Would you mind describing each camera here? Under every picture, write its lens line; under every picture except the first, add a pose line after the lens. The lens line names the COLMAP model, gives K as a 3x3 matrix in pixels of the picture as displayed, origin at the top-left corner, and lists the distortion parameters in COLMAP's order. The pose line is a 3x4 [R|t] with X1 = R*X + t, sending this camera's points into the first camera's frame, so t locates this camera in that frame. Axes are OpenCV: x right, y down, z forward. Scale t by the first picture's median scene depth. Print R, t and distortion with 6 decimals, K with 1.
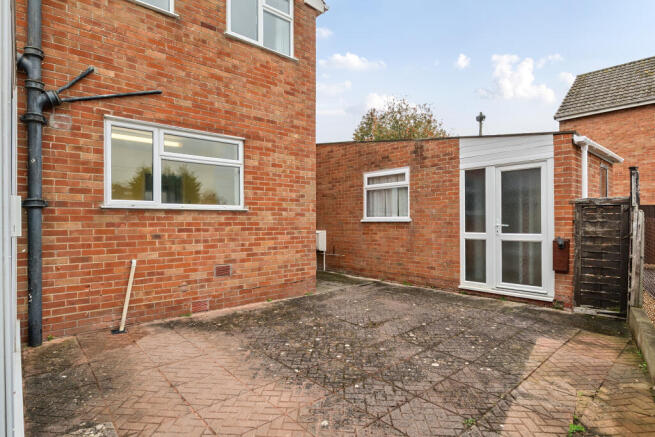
lens RADIAL K [[350.7, 0, 324.3], [0, 350.7, 219.4], [0, 0, 1]] dist [-0.004621, -0.000814]
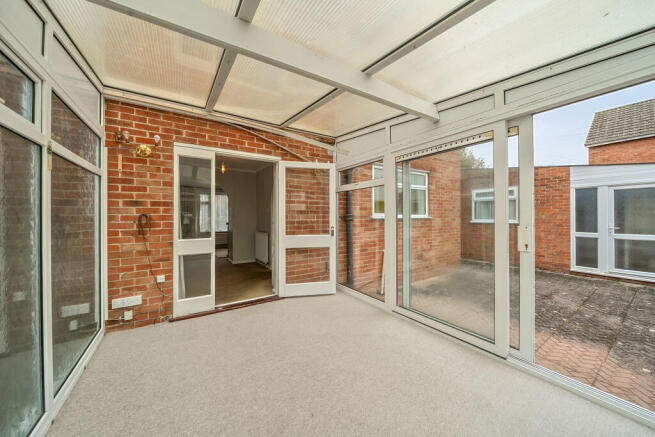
lens RADIAL K [[226.7, 0, 328.8], [0, 226.7, 215.0], [0, 0, 1]] dist [-0.000273, 0.000023]
pose [[0.989793, -0.001866, -0.142500, -0.652762], [0.001680, 0.999998, -0.001426, -0.046595], [0.142503, 0.001172, 0.989794, -0.084424]]
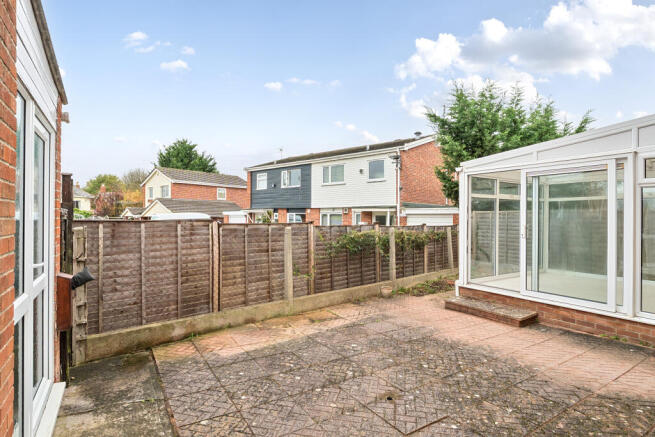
lens RADIAL K [[350.7, 0, 324.3], [0, 350.7, 219.4], [0, 0, 1]] dist [-0.004621, -0.000814]
pose [[-0.988295, -0.001885, 0.152543, 0.170636], [-0.001790, 0.999998, 0.000764, -0.045547], [-0.152544, 0.000482, -0.988297, 1.743335]]
